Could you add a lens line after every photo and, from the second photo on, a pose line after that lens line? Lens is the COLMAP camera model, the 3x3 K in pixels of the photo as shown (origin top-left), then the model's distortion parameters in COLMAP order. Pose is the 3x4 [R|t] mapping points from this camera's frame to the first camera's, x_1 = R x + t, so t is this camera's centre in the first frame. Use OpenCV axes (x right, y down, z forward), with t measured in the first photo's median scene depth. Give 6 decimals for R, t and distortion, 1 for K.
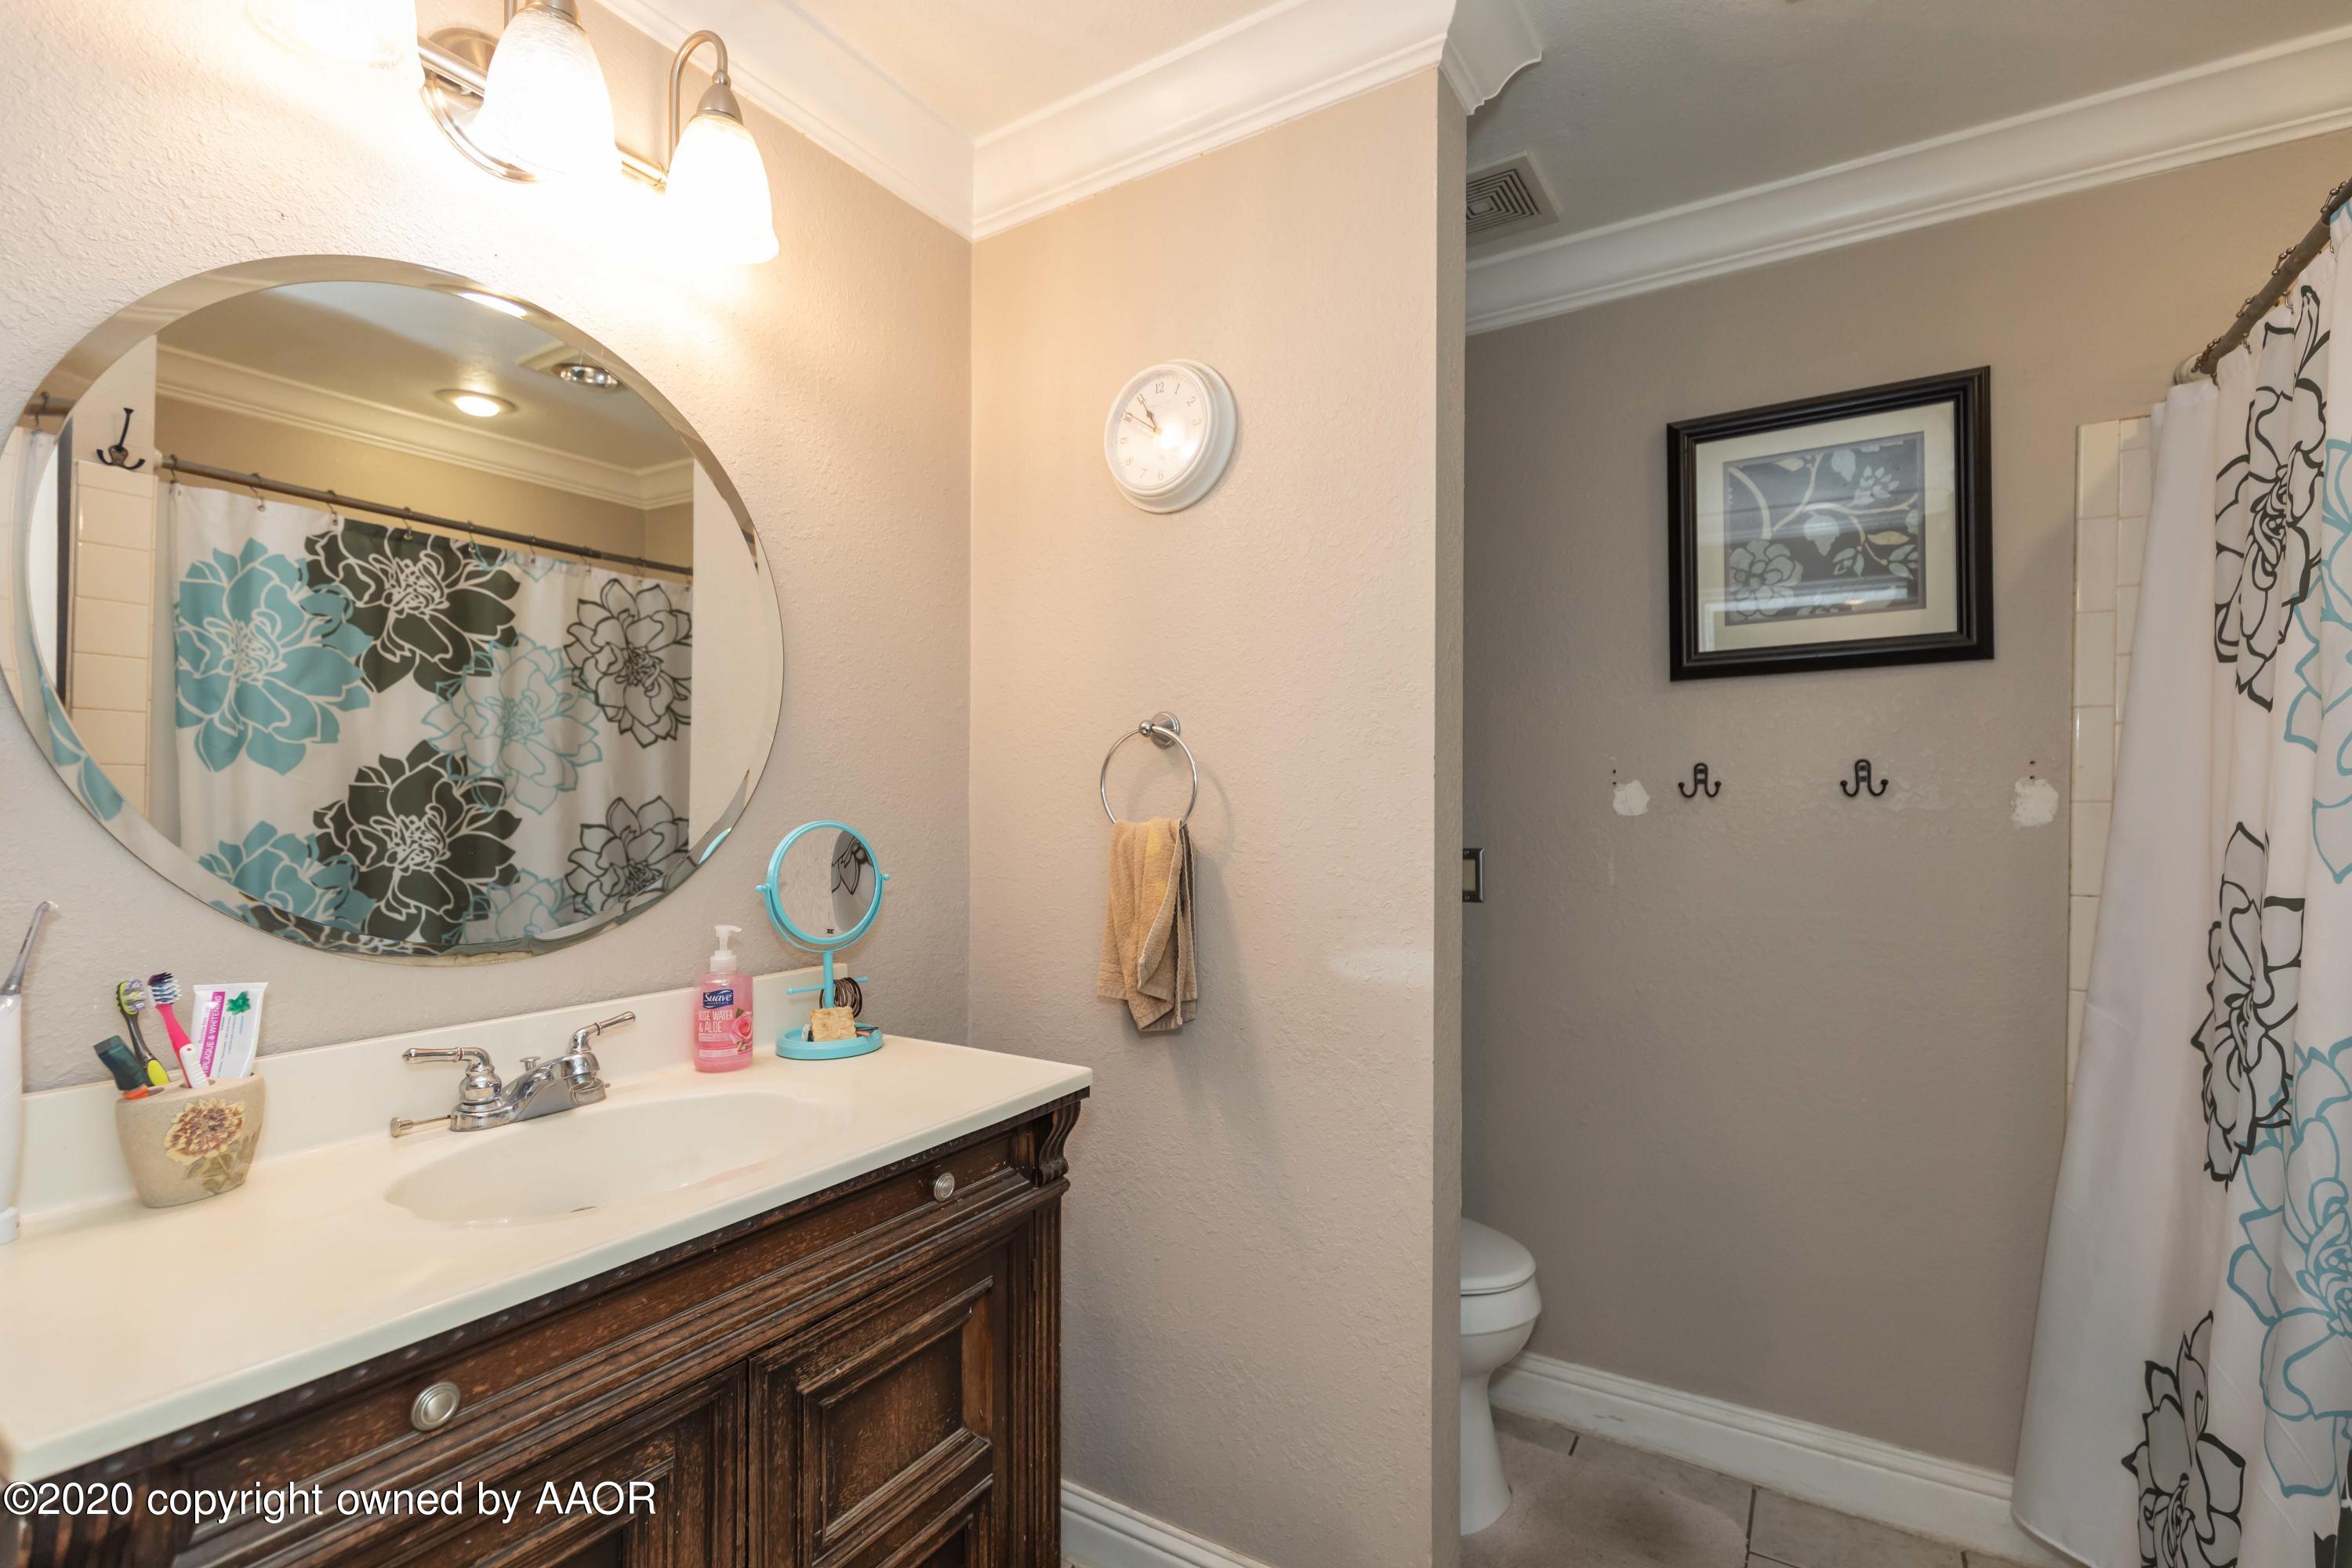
lens RADIAL K [[1039.3, 0, 1186.5], [0, 1039.3, 800.1], [0, 0, 1]] dist [0.002167, -0.000320]
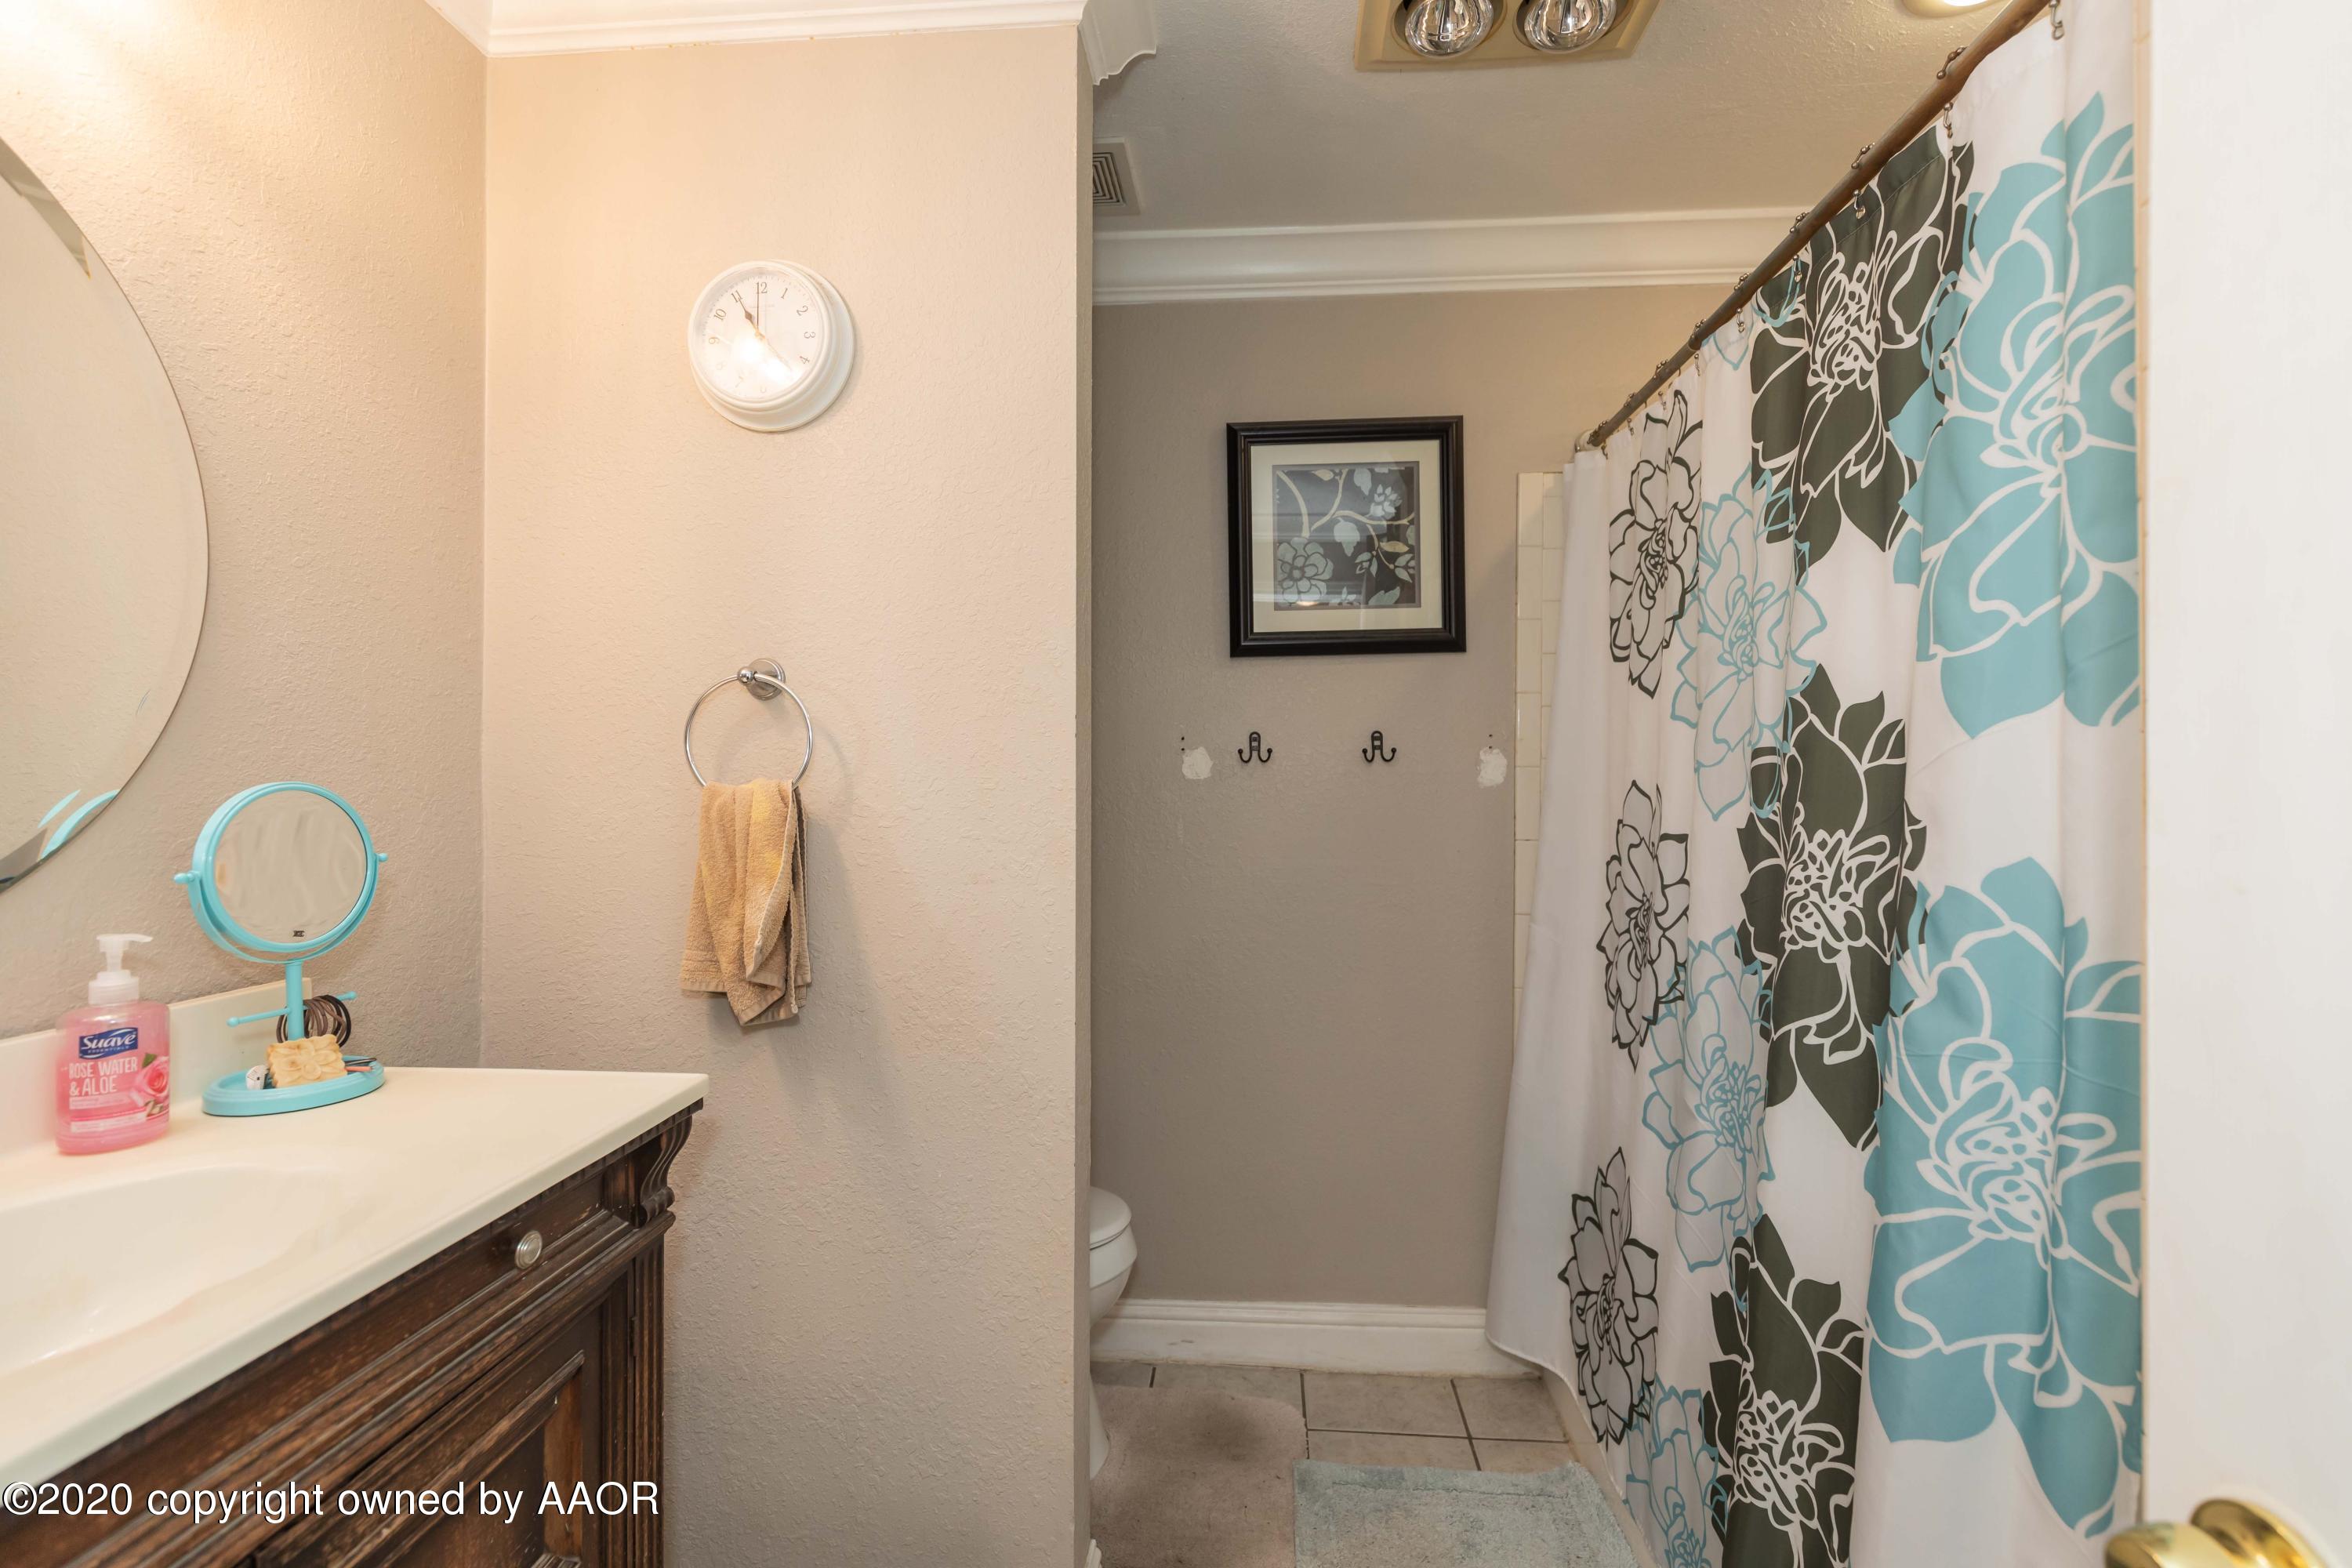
lens RADIAL K [[1039.3, 0, 1175.6], [0, 1039.3, 768.5], [0, 0, 1]] dist [0.002167, -0.000320]
pose [[0.889932, 0.003648, 0.456079, -0.116840], [-0.001451, 0.999986, -0.005167, 0.012364], [-0.456091, 0.003936, 0.889924, 0.065114]]
